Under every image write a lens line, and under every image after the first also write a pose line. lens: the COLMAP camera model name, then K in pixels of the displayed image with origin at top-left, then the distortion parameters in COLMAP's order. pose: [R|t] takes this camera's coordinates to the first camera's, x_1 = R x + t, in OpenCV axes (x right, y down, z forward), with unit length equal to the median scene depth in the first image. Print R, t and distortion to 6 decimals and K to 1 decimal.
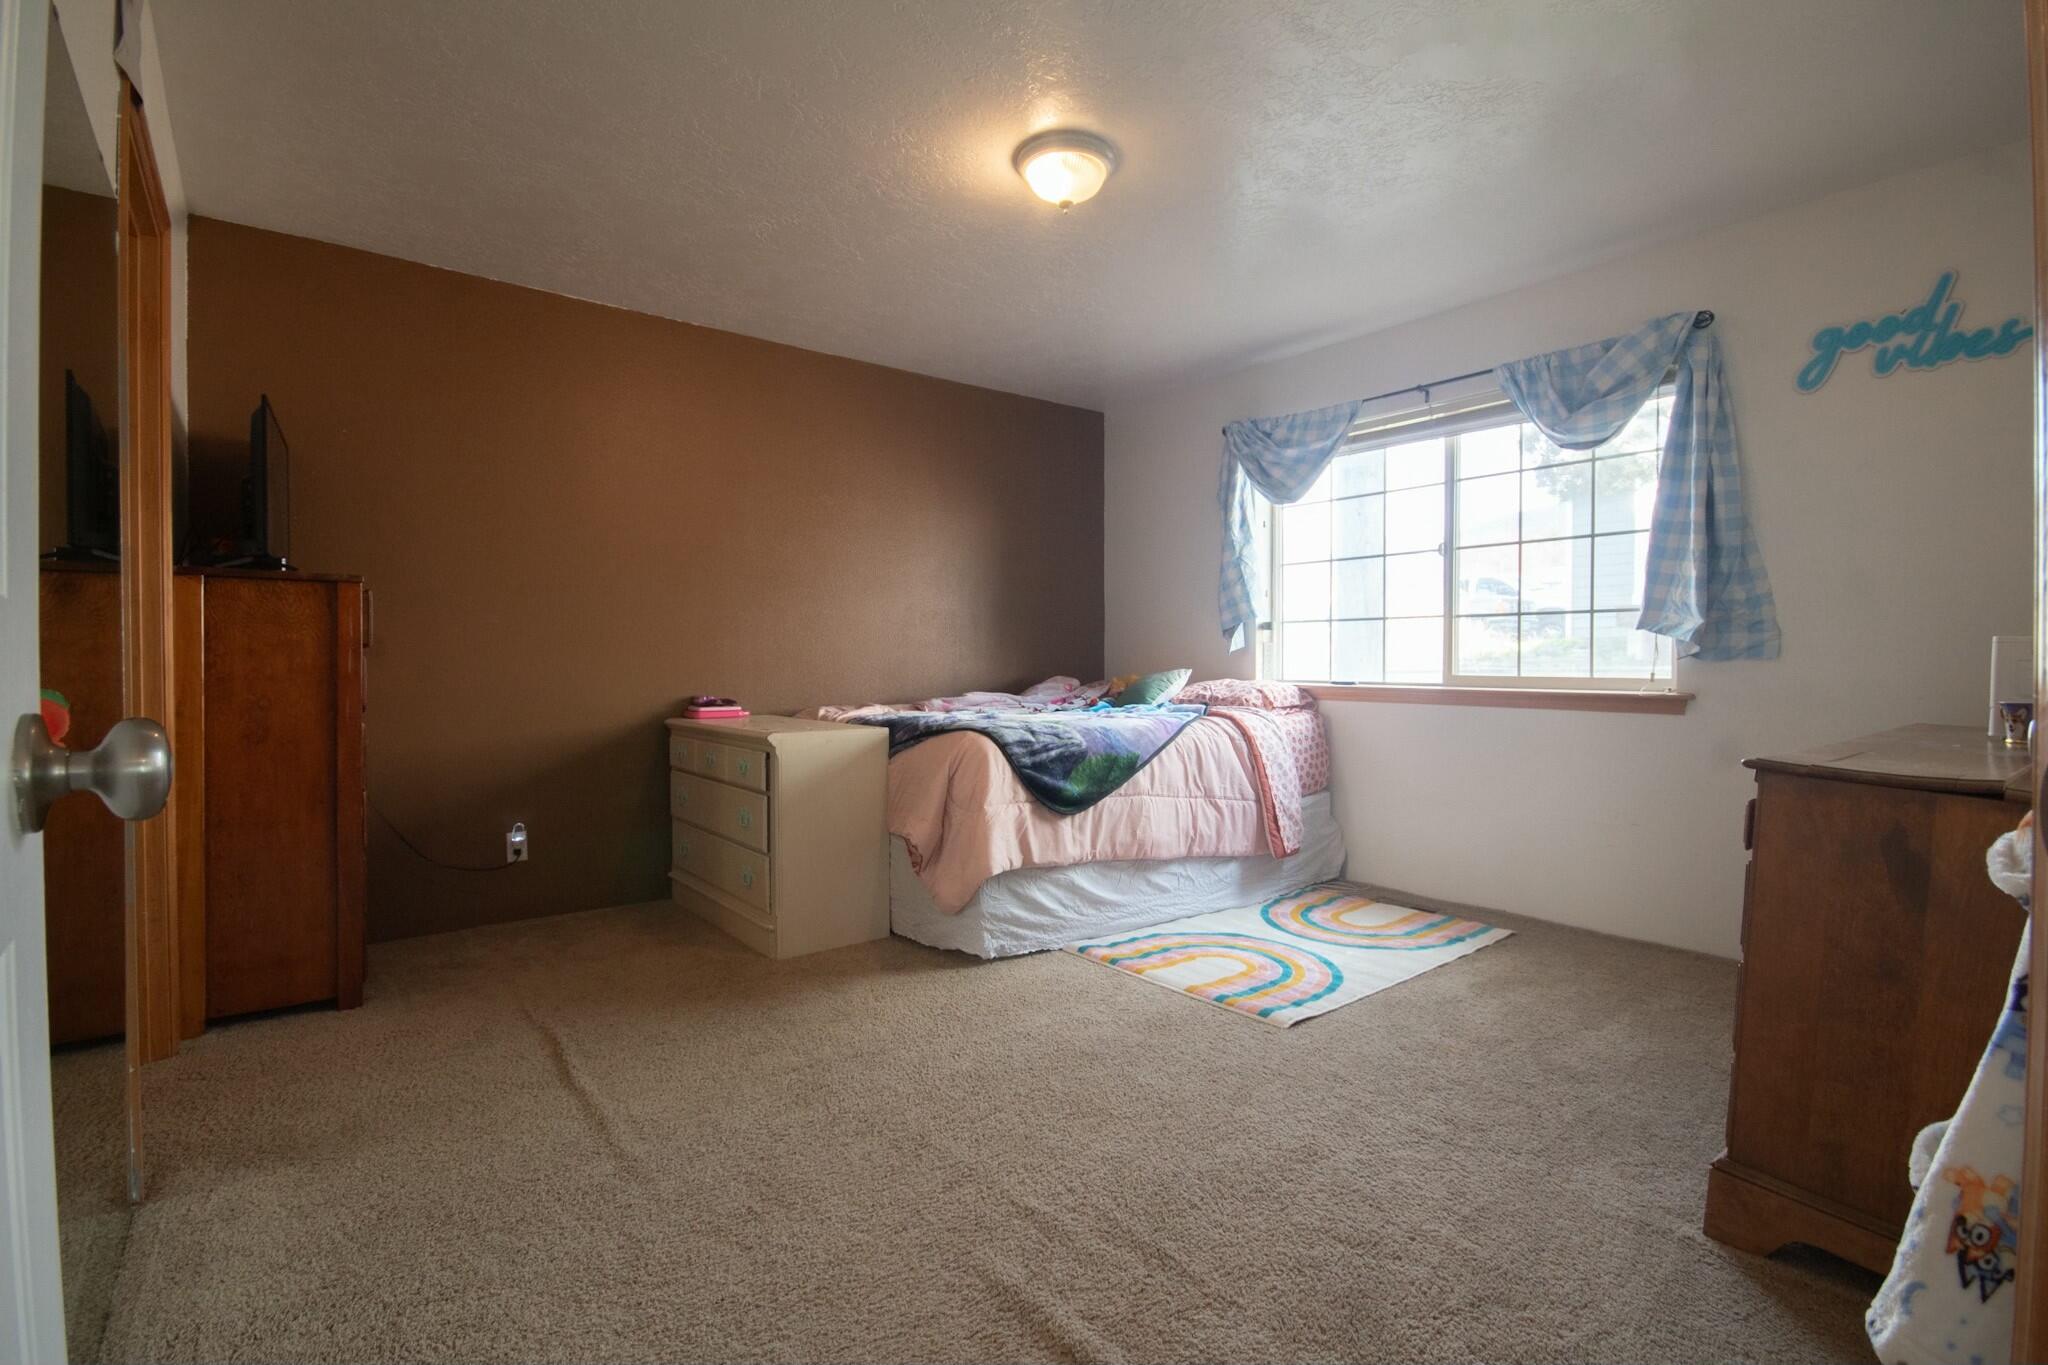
lens RADIAL K [[946.8, 0, 1037.0], [0, 946.8, 681.2], [0, 0, 1]] dist [0.012680, -0.011141]
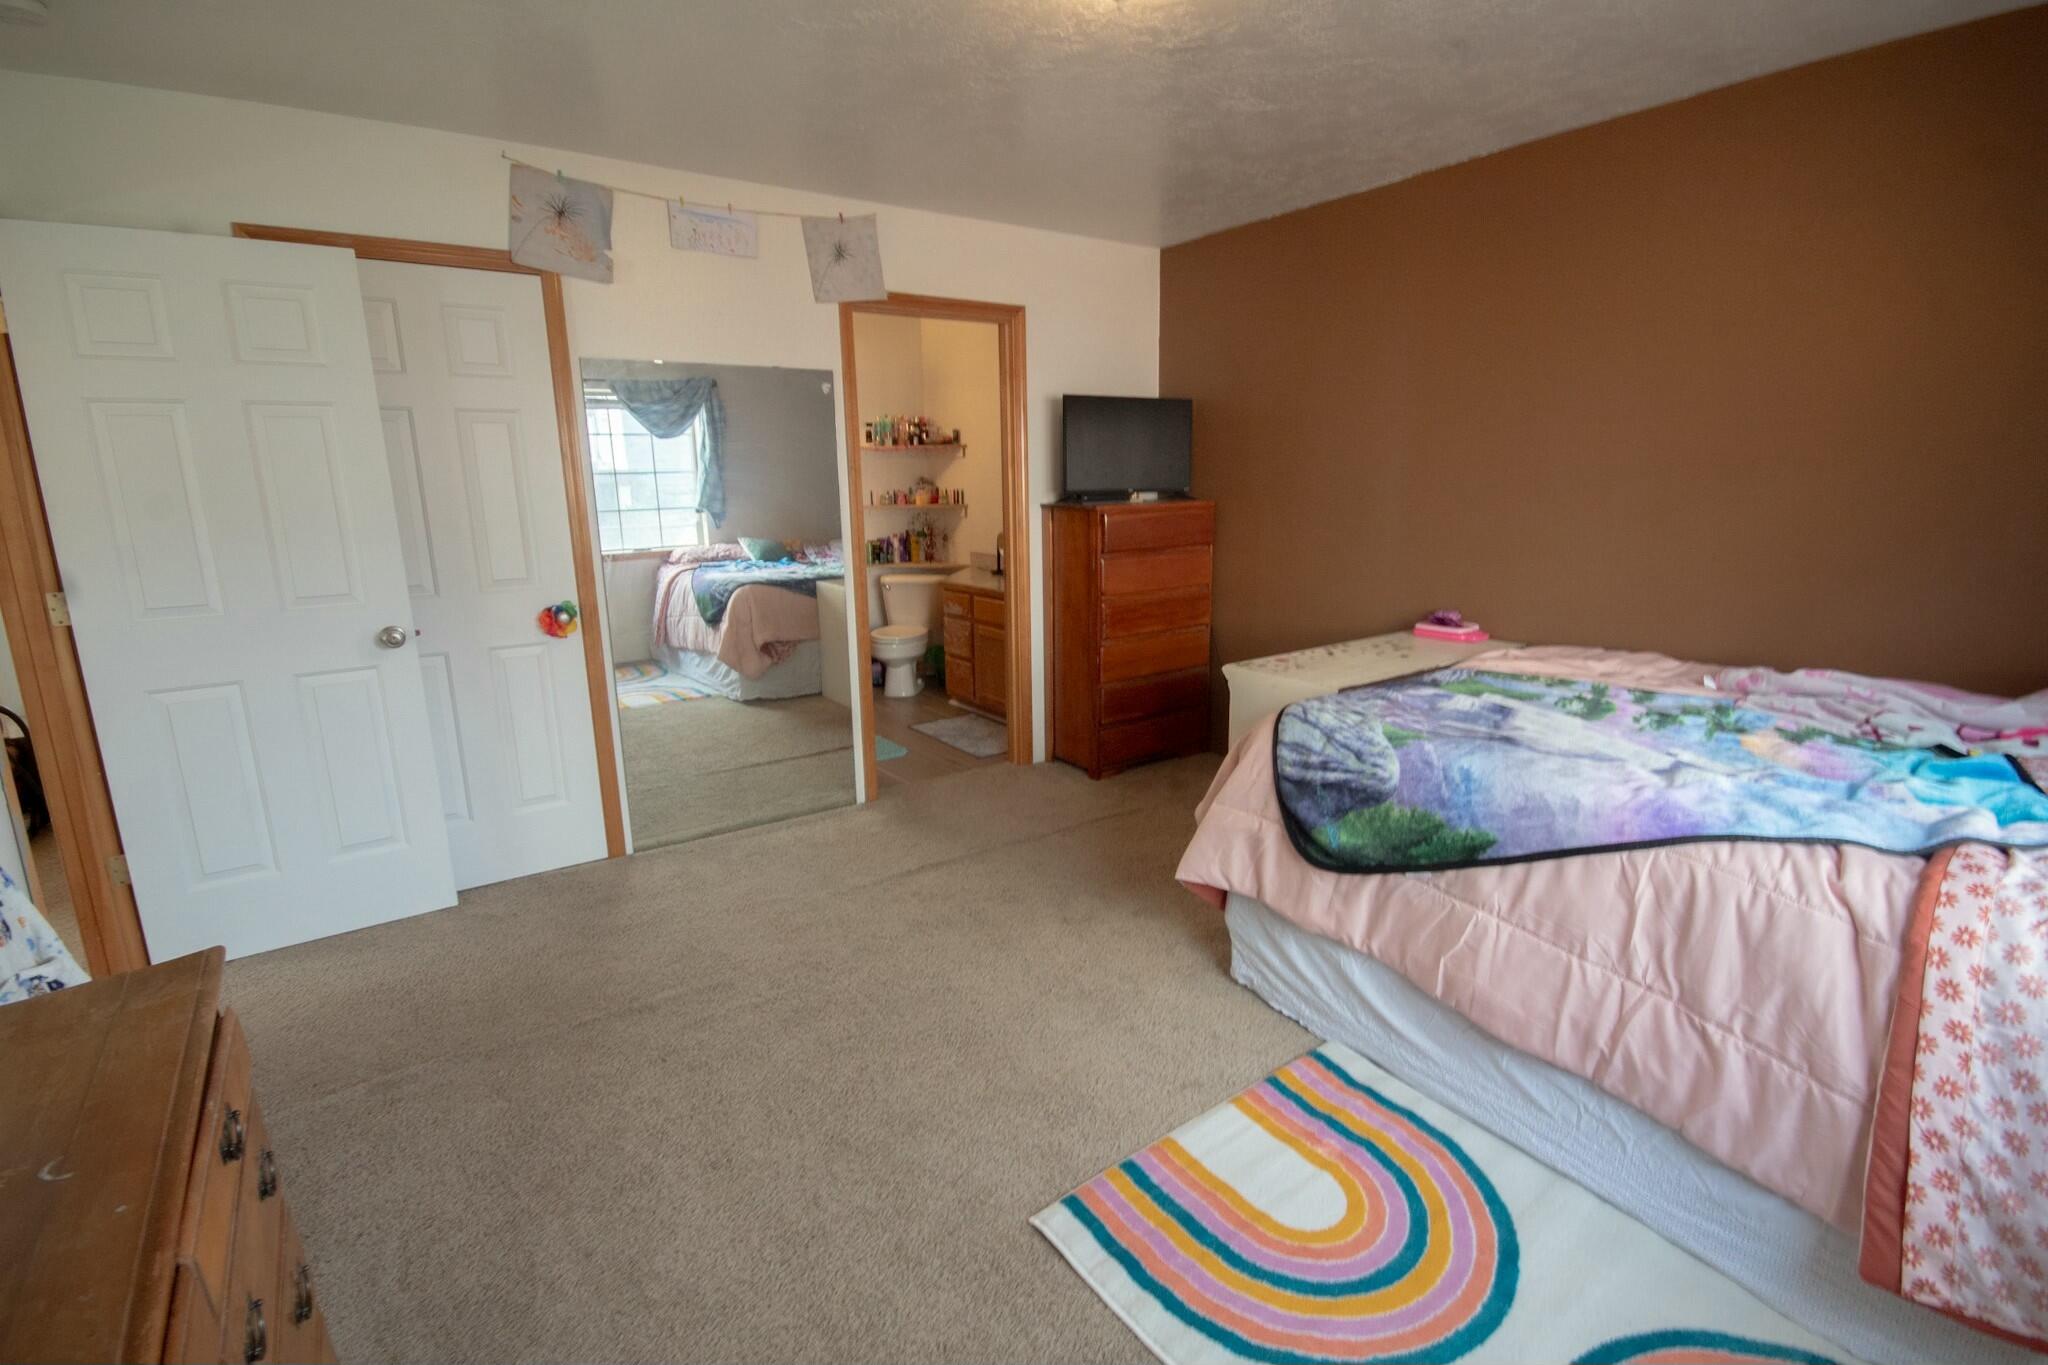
lens RADIAL K [[946.8, 0, 1034.7], [0, 946.8, 673.8], [0, 0, 1]] dist [0.012680, -0.011141]
pose [[-0.030334, 0.217029, -0.975694, 0.674619], [-0.002769, 0.976121, 0.217210, -0.144201], [0.999536, 0.009291, -0.029009, 0.803754]]
